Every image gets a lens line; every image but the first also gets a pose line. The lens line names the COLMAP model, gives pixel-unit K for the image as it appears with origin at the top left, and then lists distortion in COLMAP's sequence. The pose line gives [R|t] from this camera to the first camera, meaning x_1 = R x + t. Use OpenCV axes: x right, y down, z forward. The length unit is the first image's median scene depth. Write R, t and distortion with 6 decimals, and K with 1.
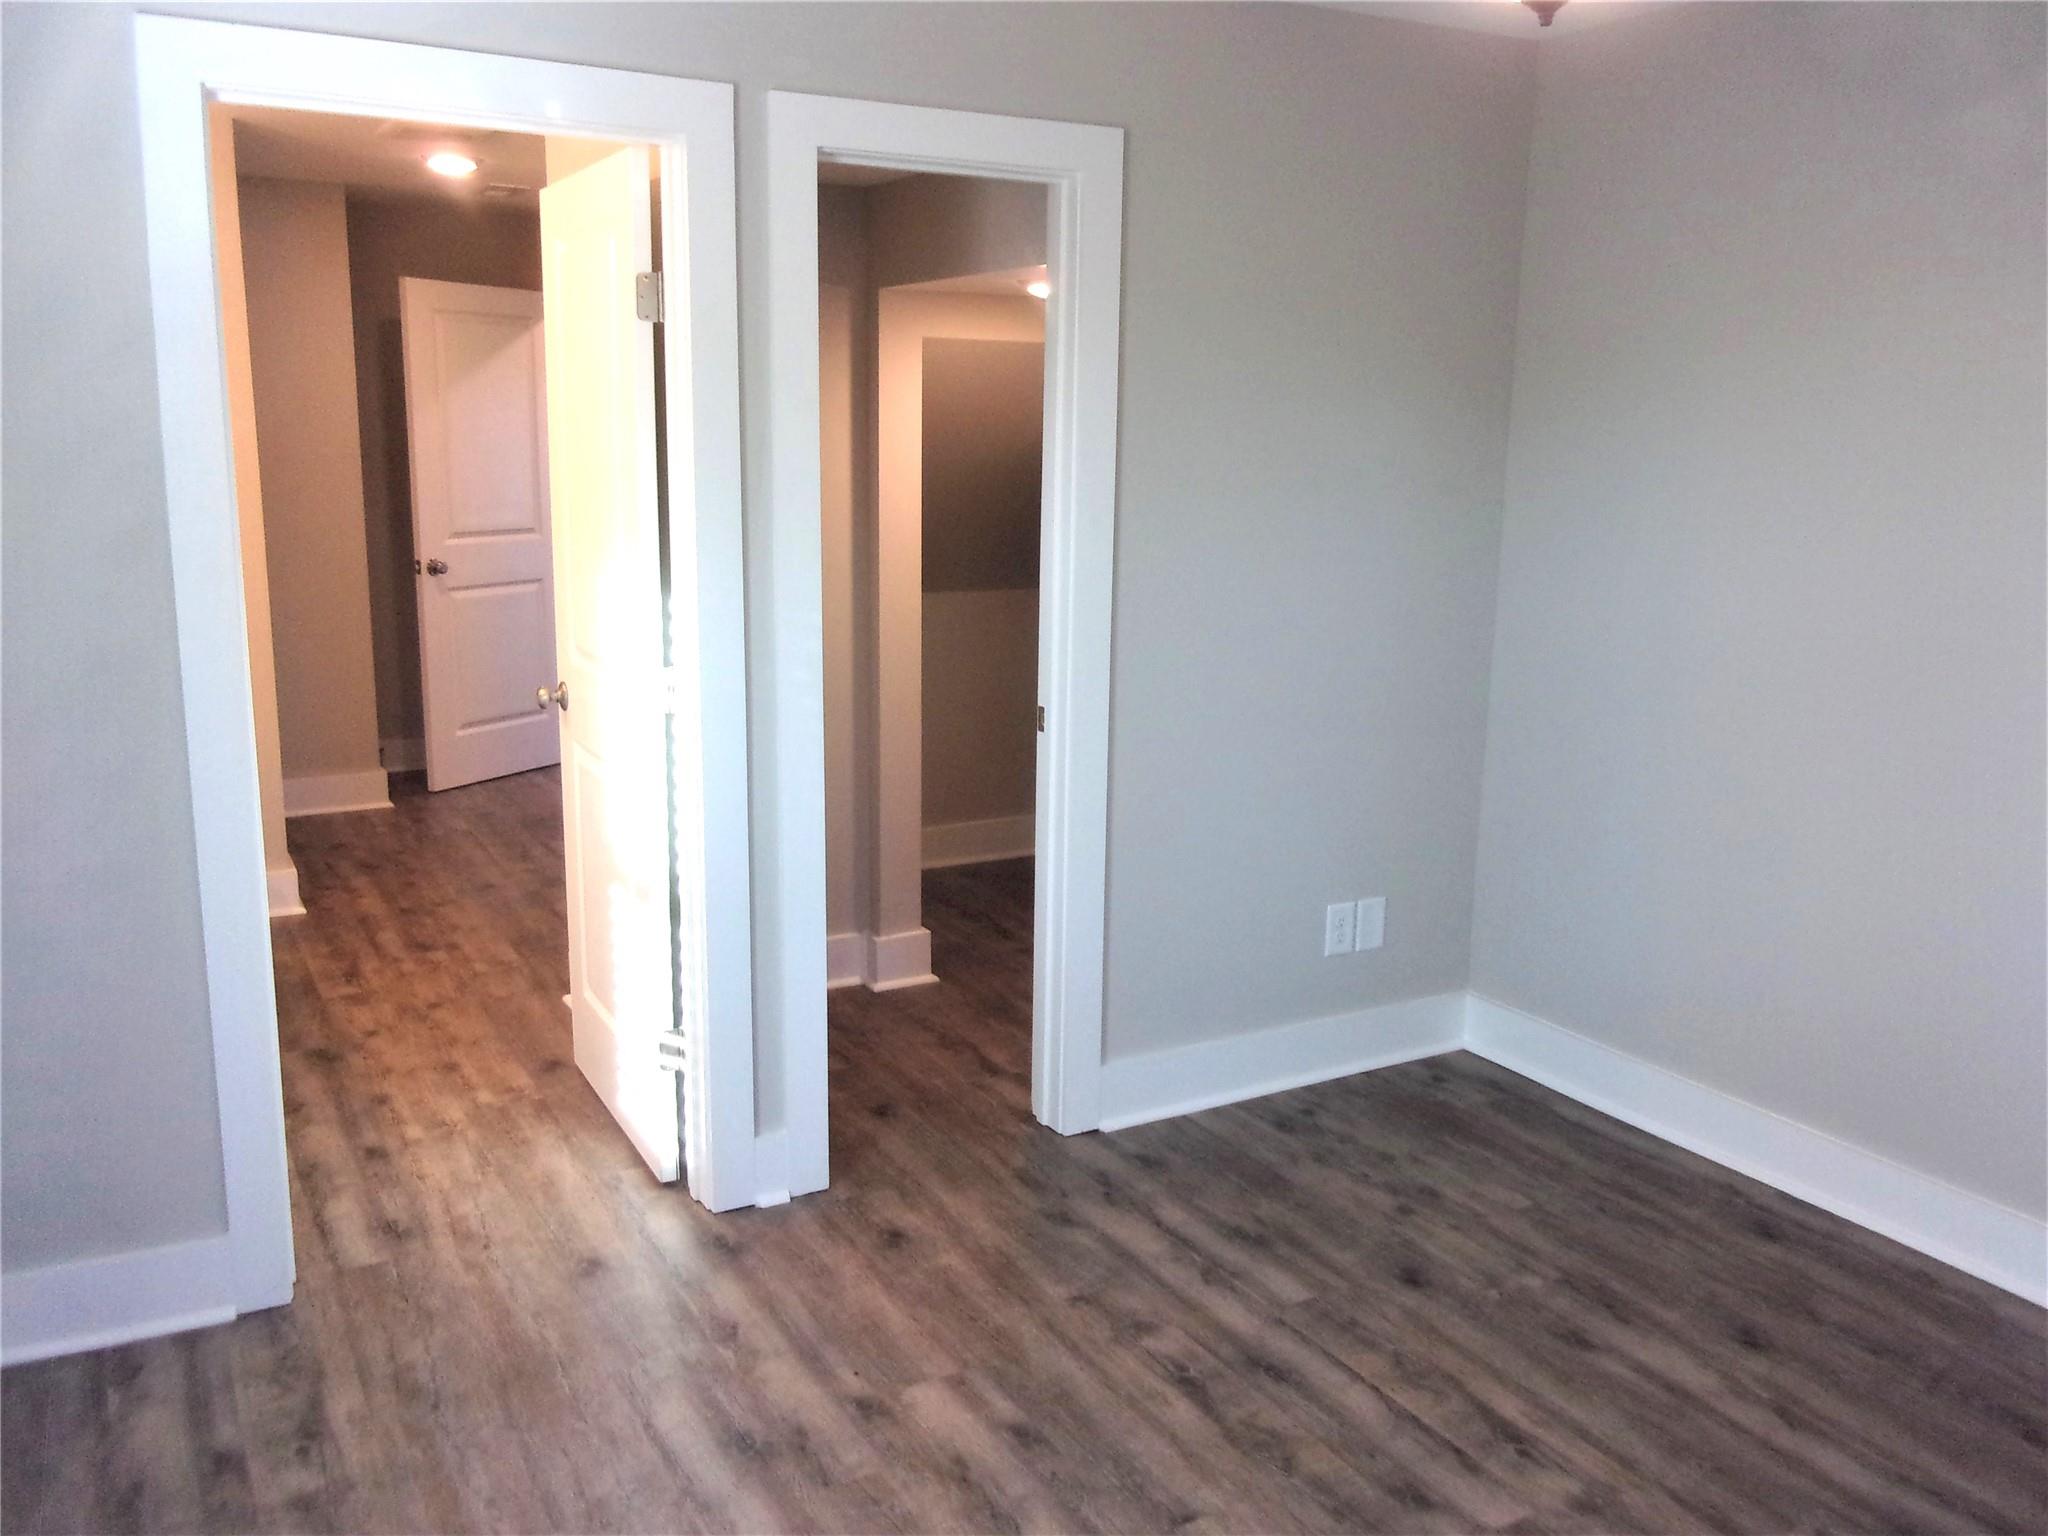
lens RADIAL K [[1708.7, 0, 1025.2], [0, 1708.7, 767.1], [0, 0, 1]] dist [0.001440, -0.027375]
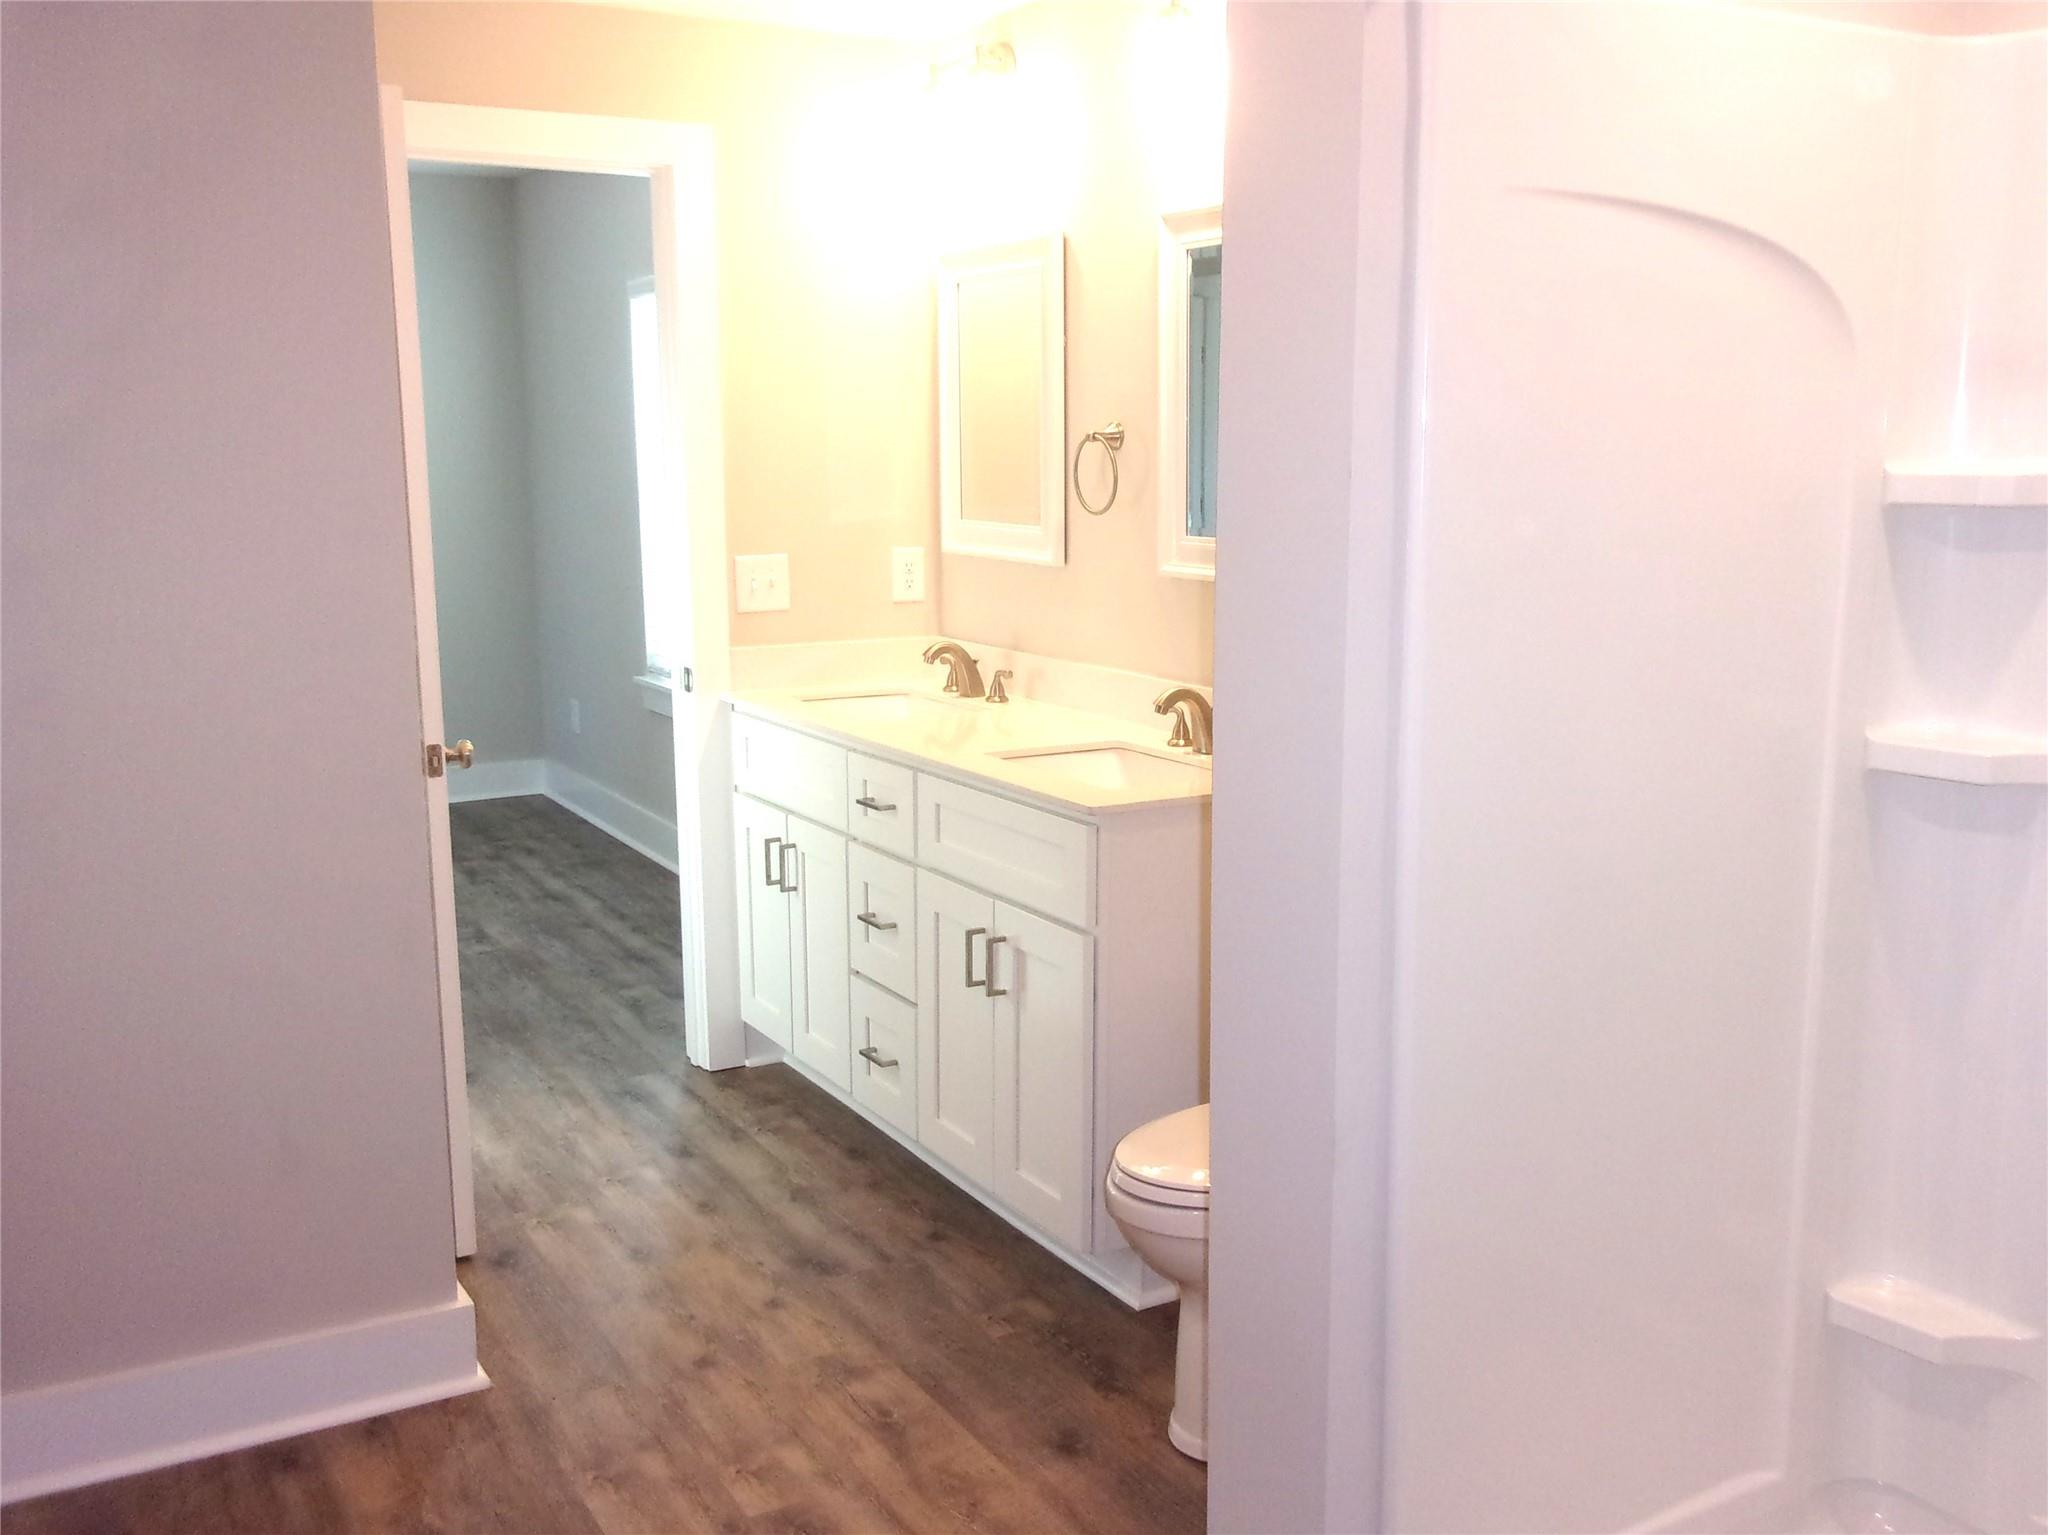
lens RADIAL K [[1708.7, 0, 1021.9], [0, 1708.7, 768.5], [0, 0, 1]] dist [0.001440, -0.027375]
pose [[-0.998892, -0.014032, -0.044910, -0.495522], [-0.029555, 0.929806, 0.366861, -0.324788], [0.036610, 0.367782, -0.929191, 1.722503]]
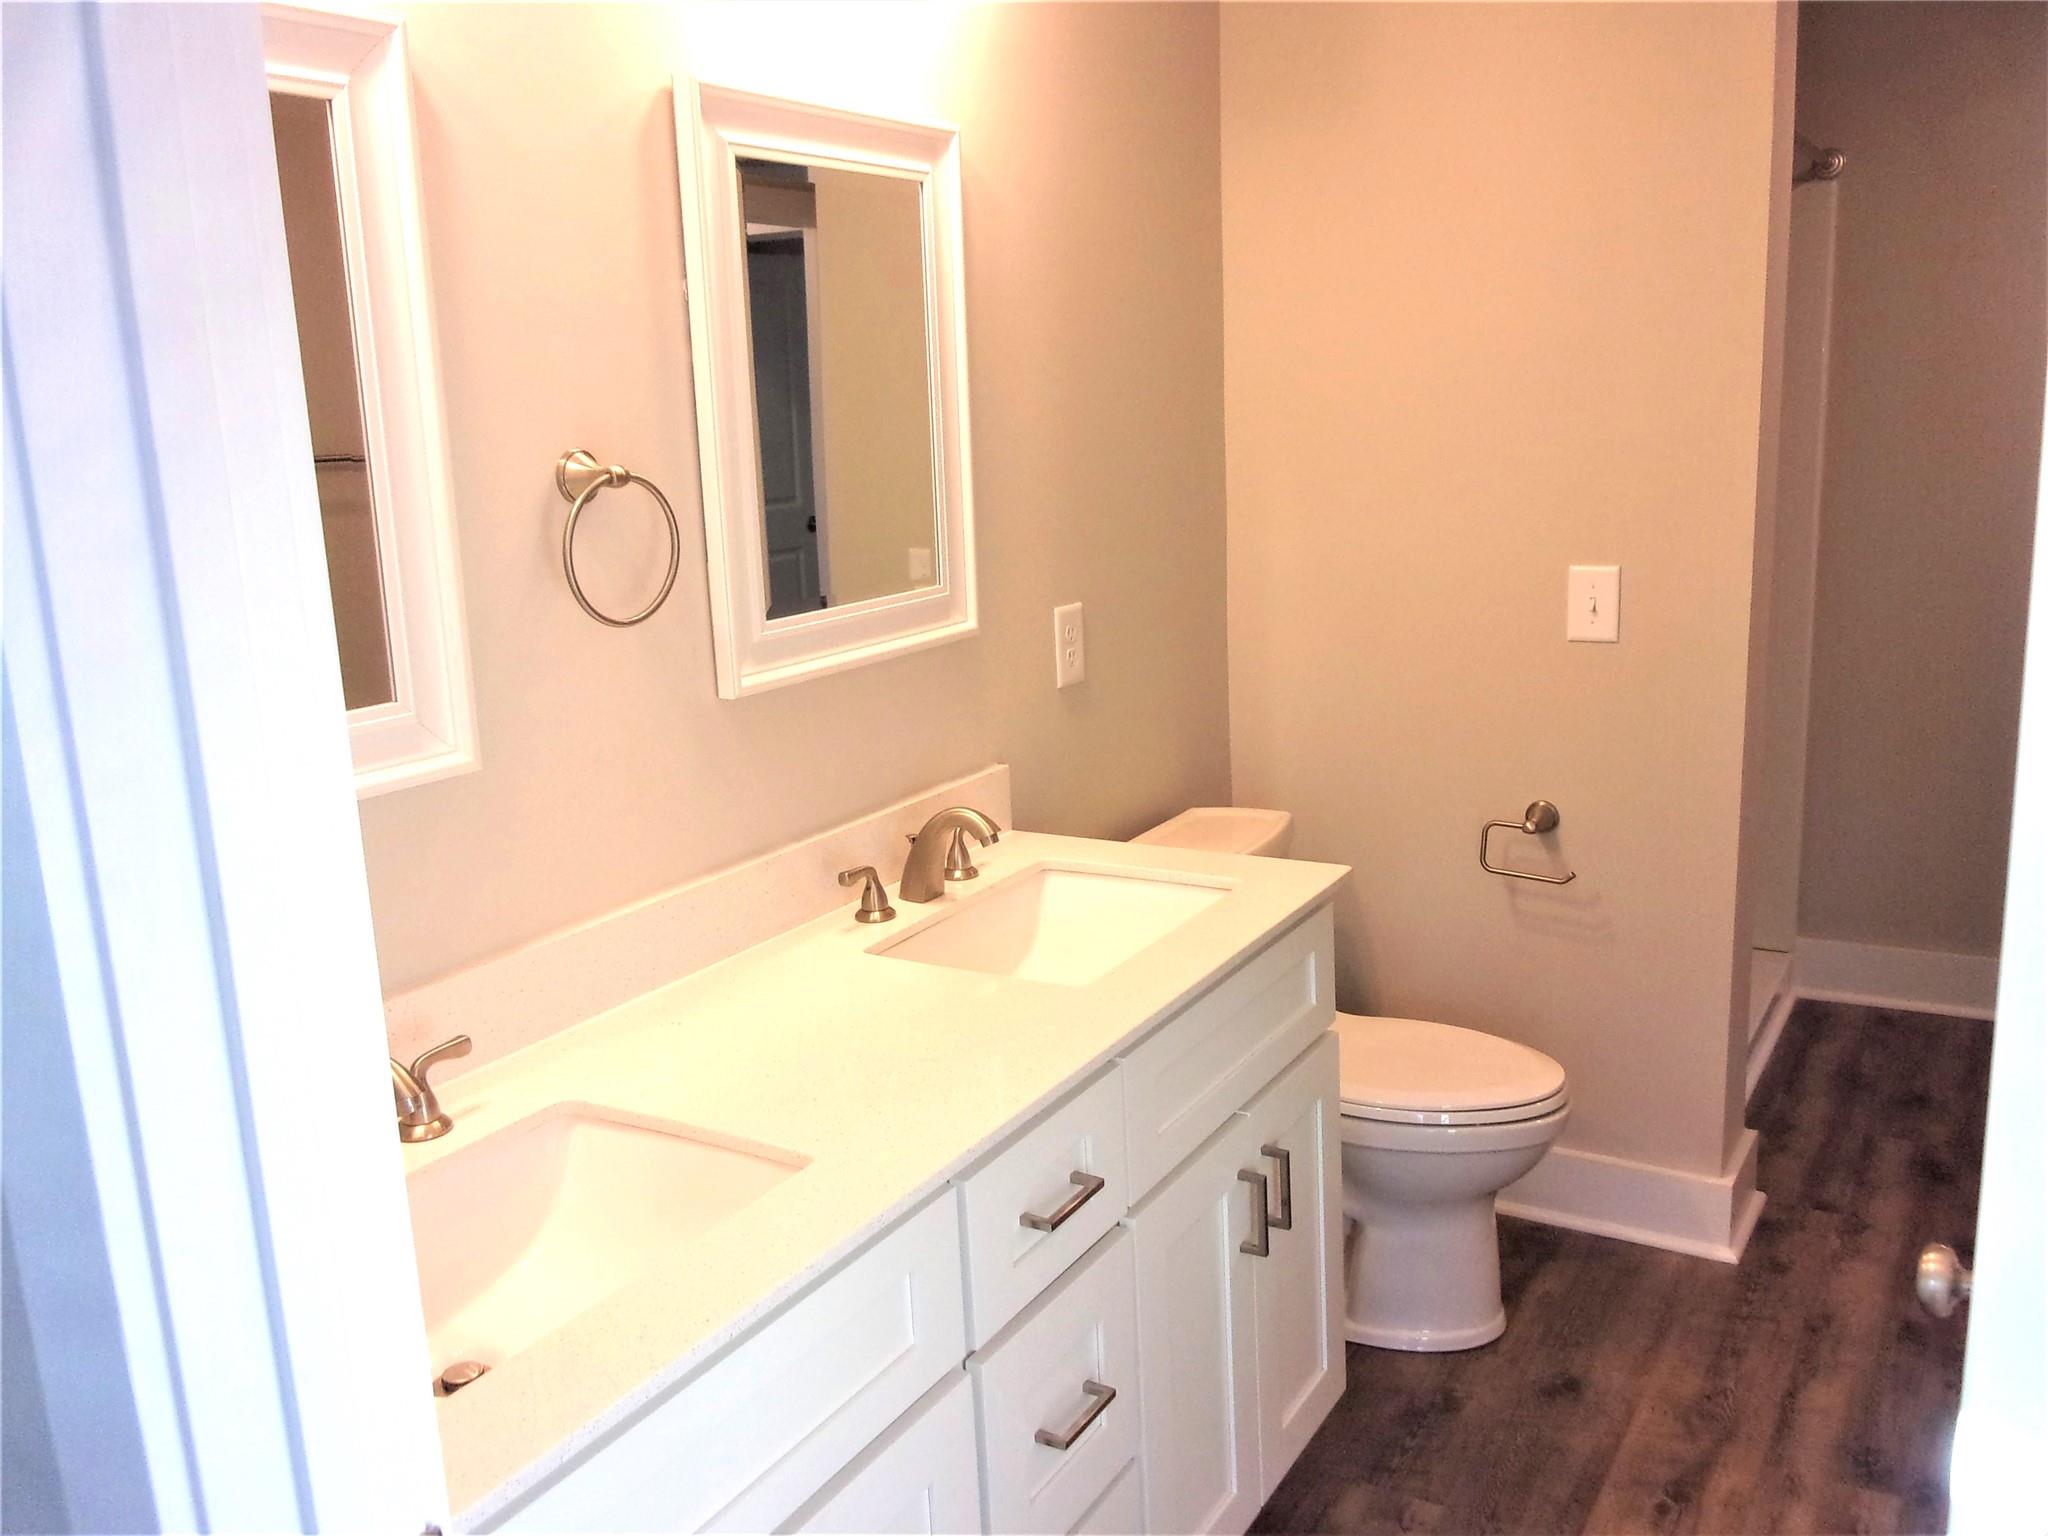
lens RADIAL K [[1708.7, 0, 1018.0], [0, 1708.7, 758.4], [0, 0, 1]] dist [0.001440, -0.027375]
pose [[0.488951, 0.151450, -0.859063, -0.111864], [-0.121835, 0.987017, 0.104663, -0.144680], [0.863761, 0.053489, 0.501055, 0.689313]]
